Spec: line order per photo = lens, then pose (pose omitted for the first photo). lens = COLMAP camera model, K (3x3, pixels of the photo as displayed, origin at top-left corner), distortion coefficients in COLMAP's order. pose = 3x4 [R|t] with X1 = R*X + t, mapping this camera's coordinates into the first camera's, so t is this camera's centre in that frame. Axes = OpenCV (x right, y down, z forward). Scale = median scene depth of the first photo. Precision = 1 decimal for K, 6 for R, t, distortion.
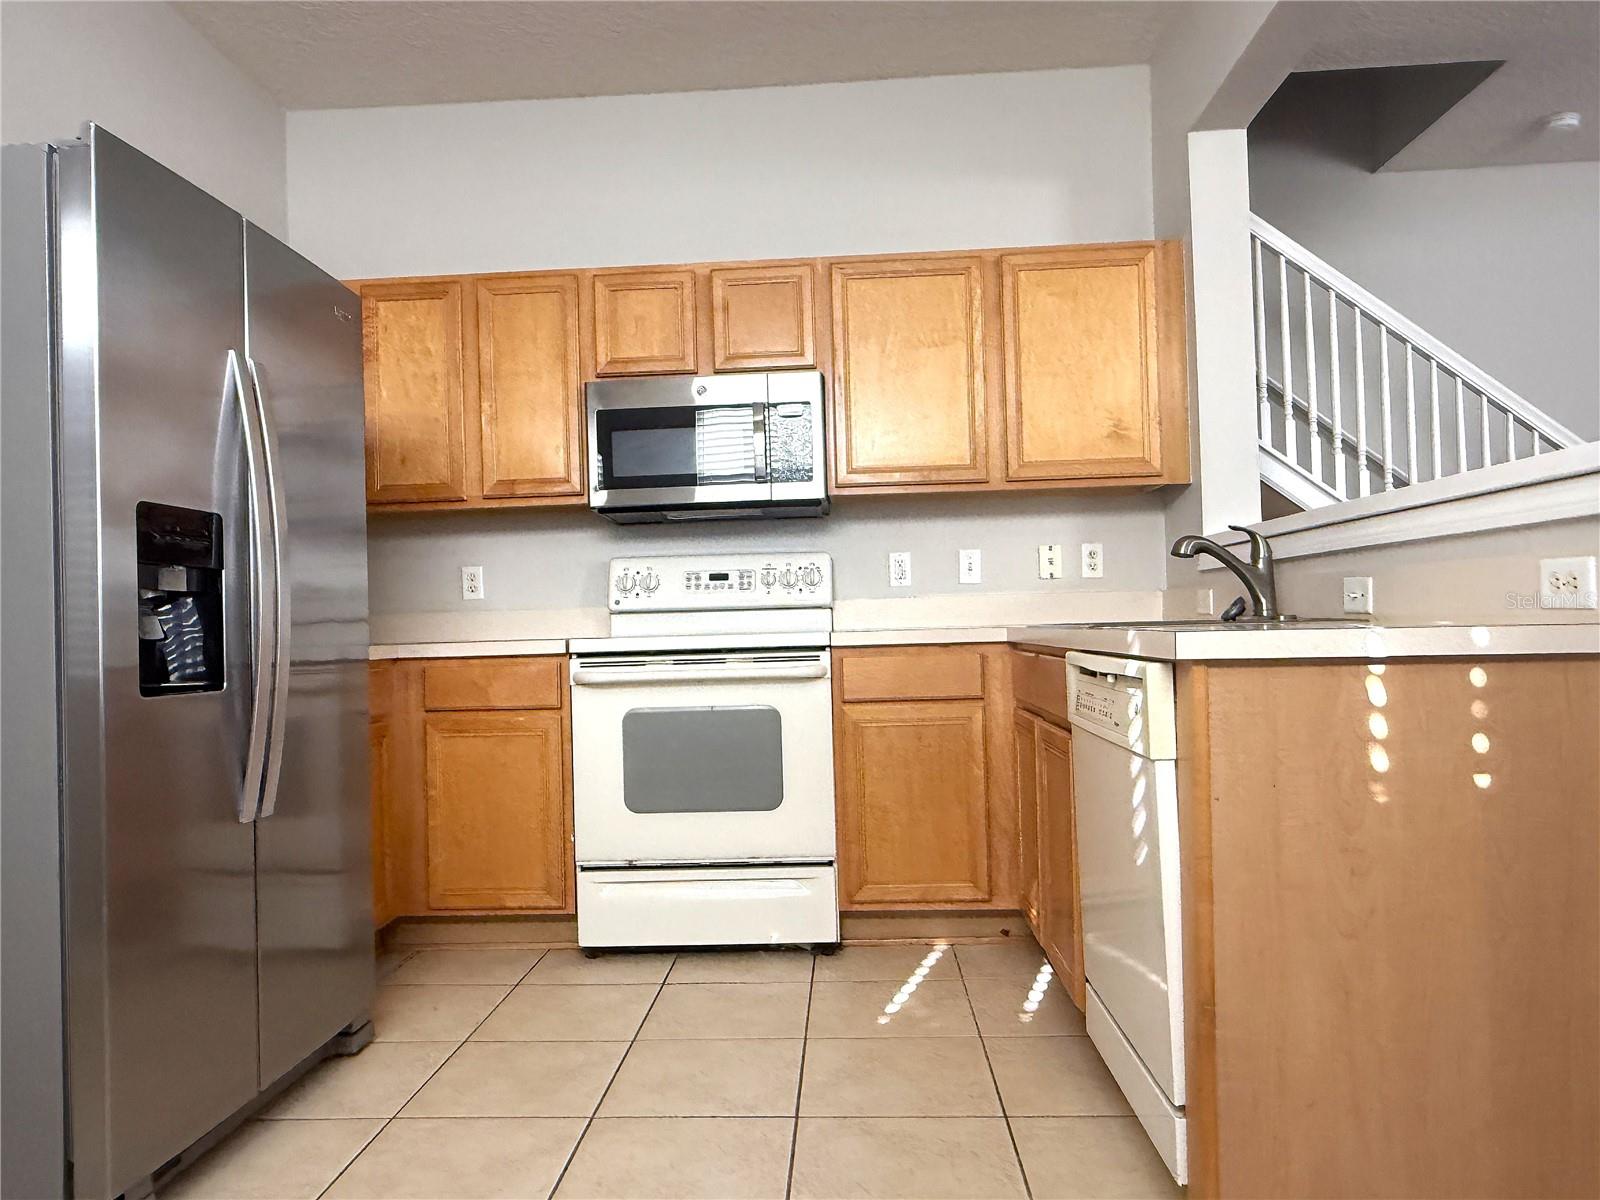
lens RADIAL K [[1097.3, 0, 788.7], [0, 1097.3, 600.9], [0, 0, 1]] dist [0.000772, 0.003107]
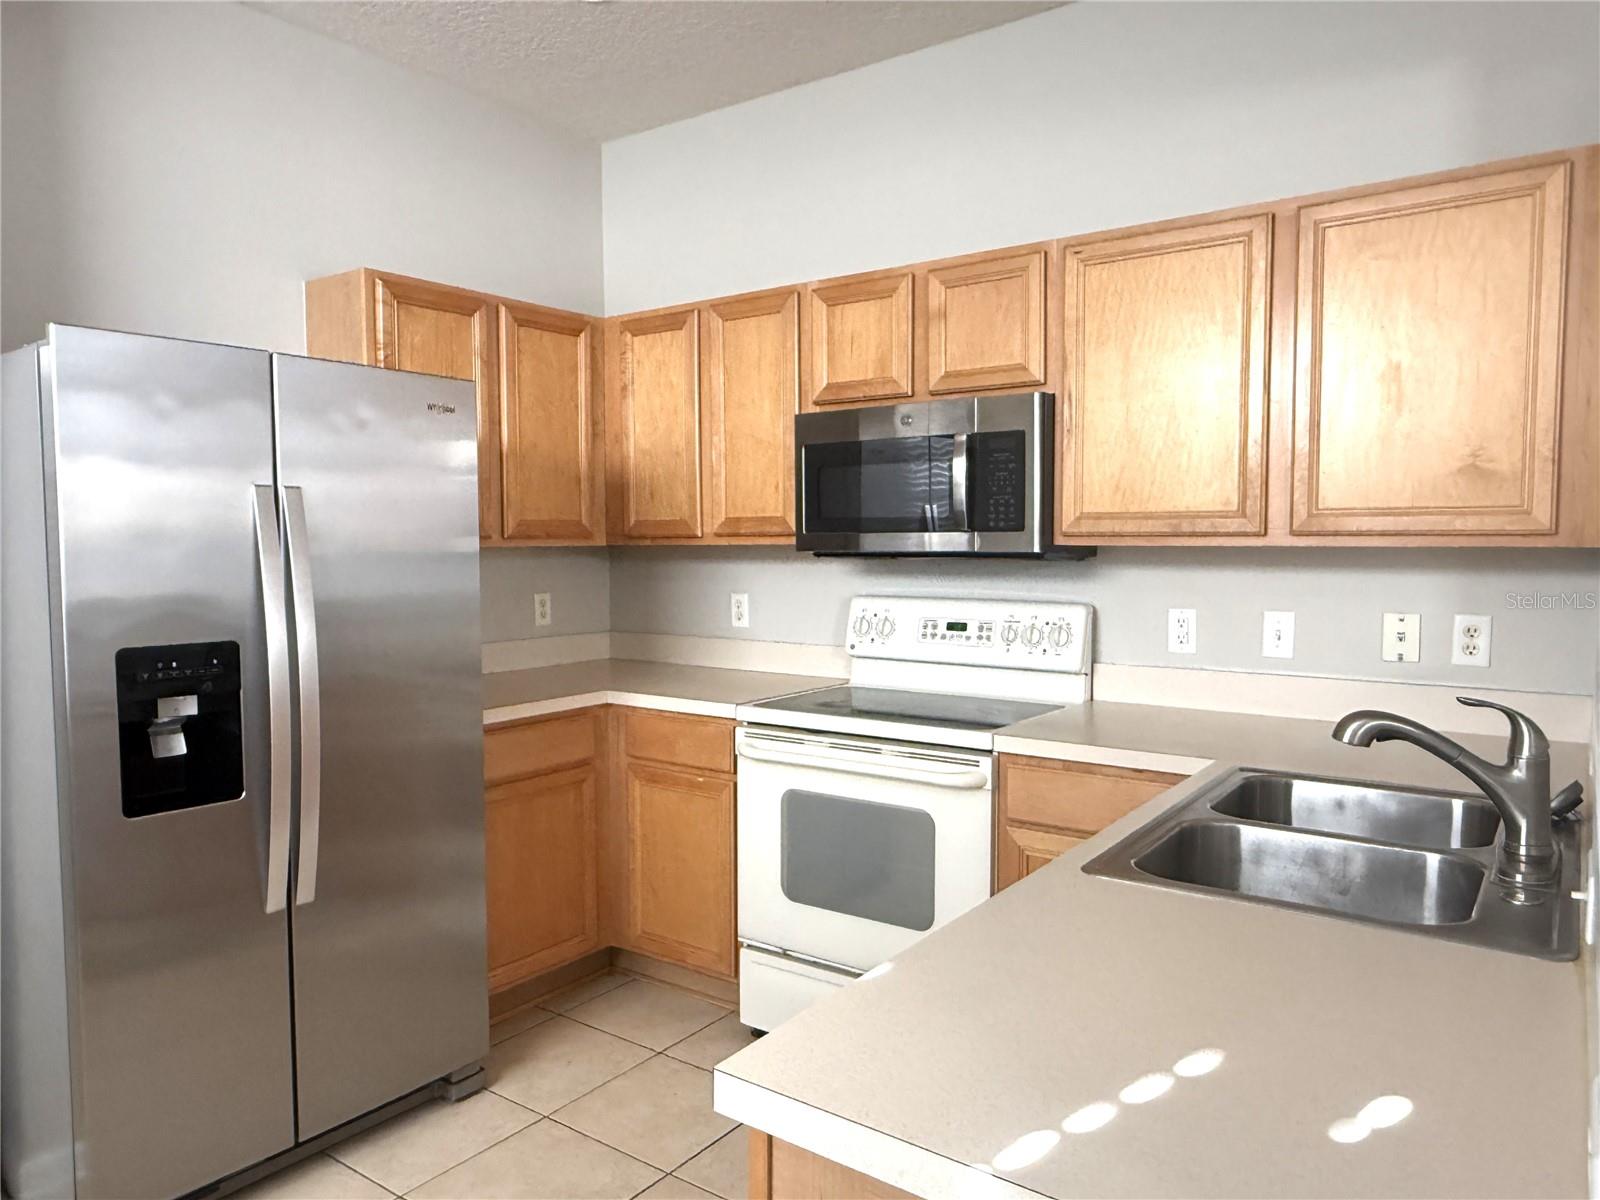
lens RADIAL K [[1097.3, 0, 803.8], [0, 1097.3, 602.3], [0, 0, 1]] dist [0.000772, 0.003107]
pose [[0.836821, 0.061051, -0.544061, 0.318942], [-0.006280, 0.994768, 0.101967, -0.134464], [0.547440, -0.081911, 0.832827, 0.230833]]
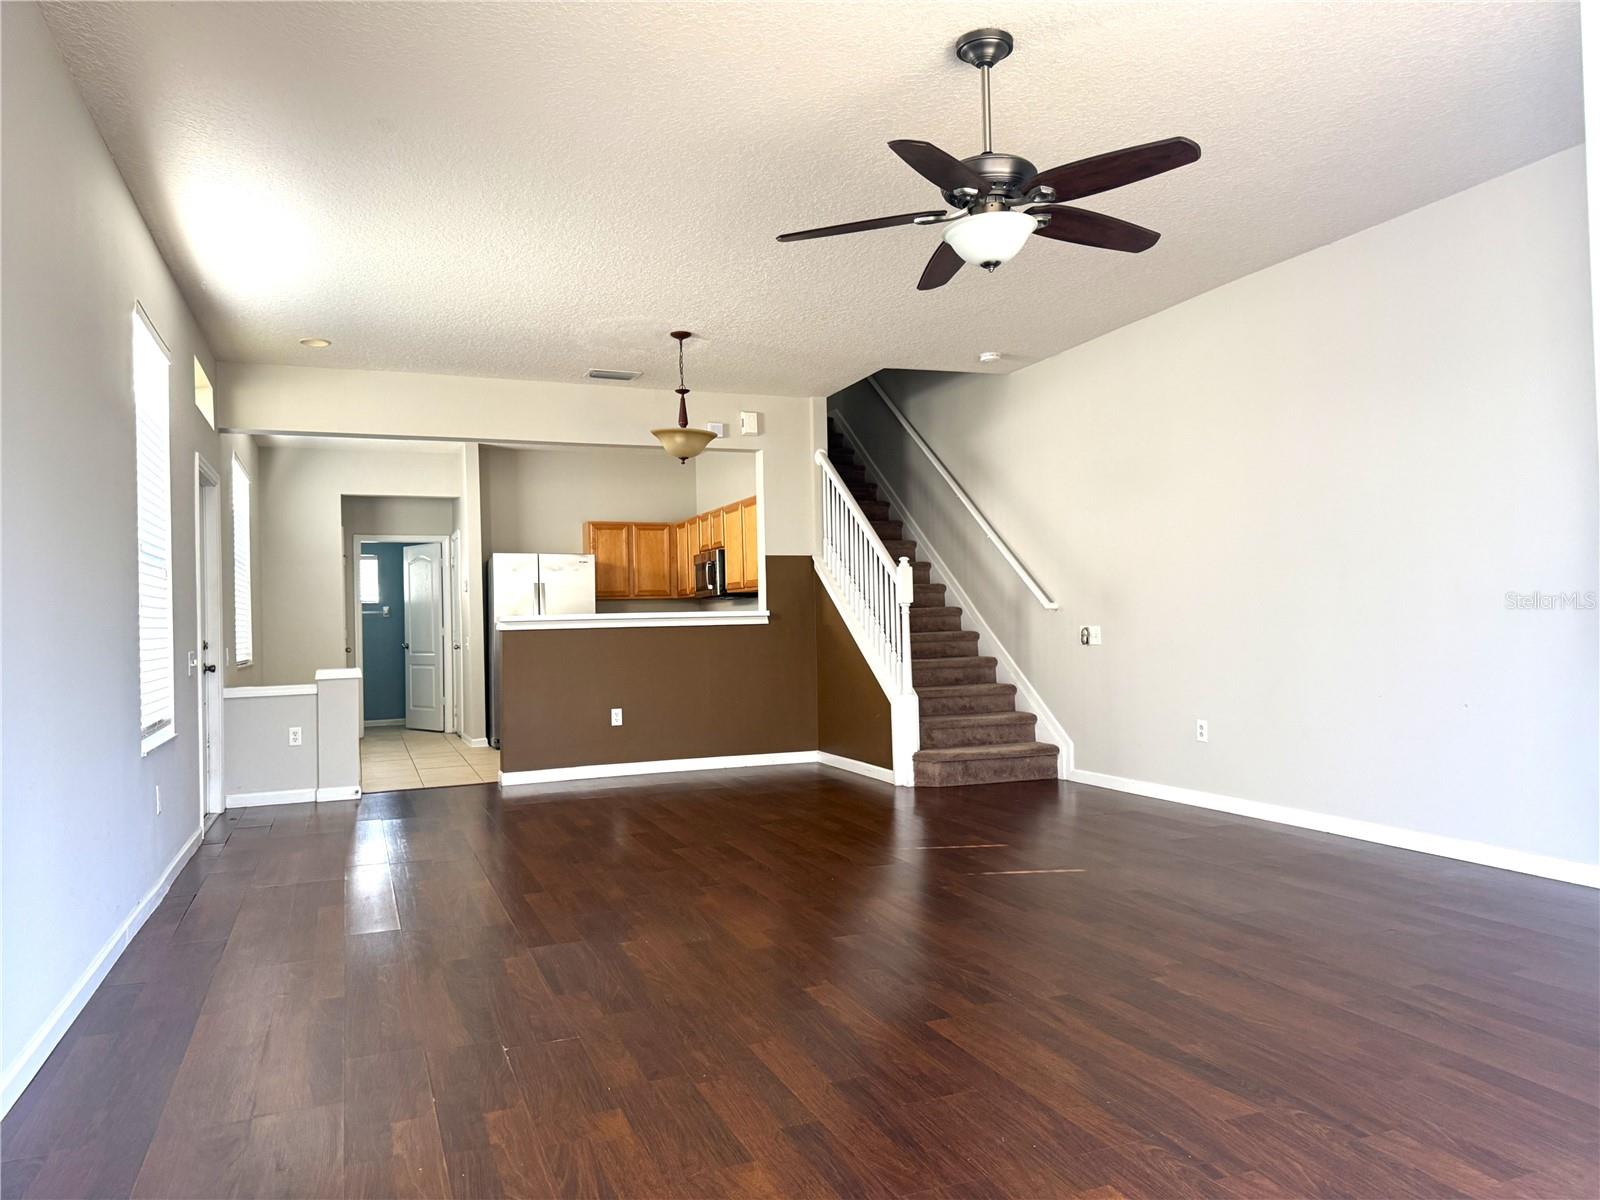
lens RADIAL K [[1099.5, 0, 807.7], [0, 1099.5, 593.3], [0, 0, 1]] dist [0.008481, -0.000731]
pose [[0.434109, -0.006146, -0.900839, 2.802201], [0.039206, 0.999158, 0.012076, -0.117758], [0.900007, -0.040560, 0.433984, -0.020852]]
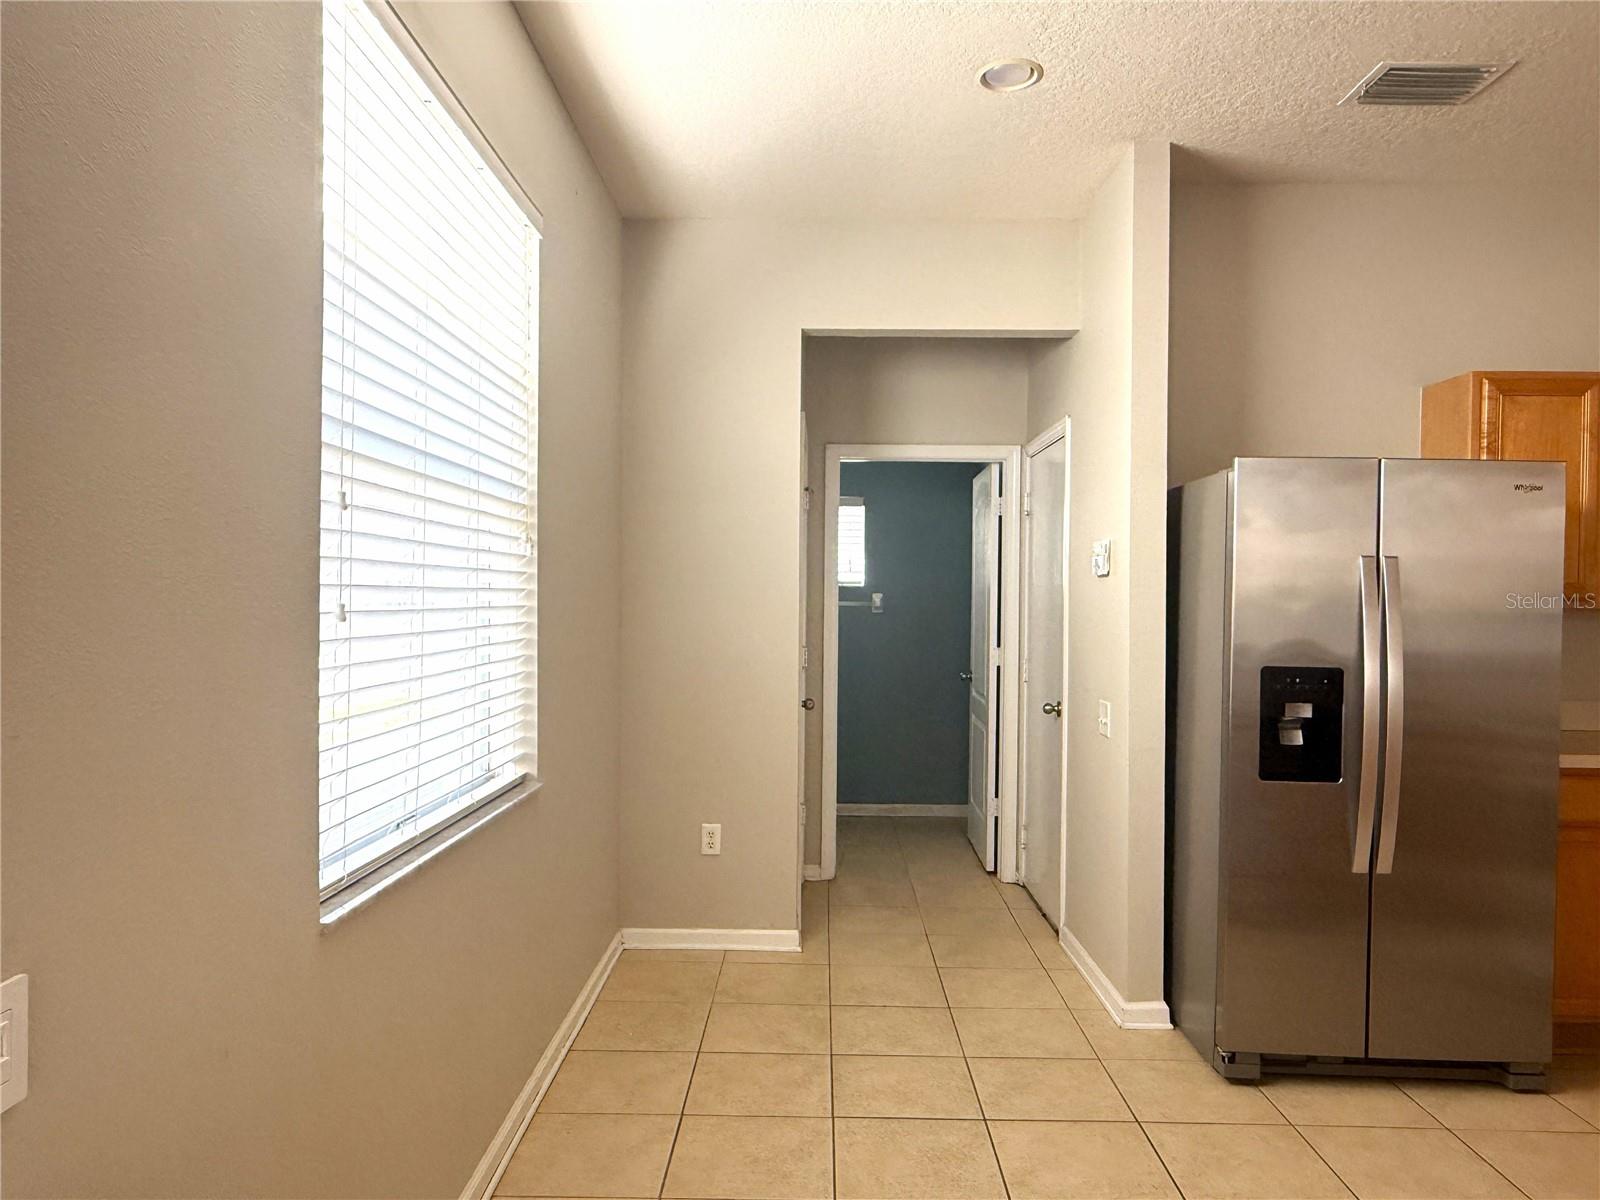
lens RADIAL K [[1097.3, 0, 805.4], [0, 1097.3, 606.8], [0, 0, 1]] dist [0.000772, 0.003107]
pose [[0.038292, 0.032103, -0.998751, 0.560181], [0.010225, 0.999419, 0.032517, -0.127327], [0.999214, -0.011457, 0.037941, 0.116443]]
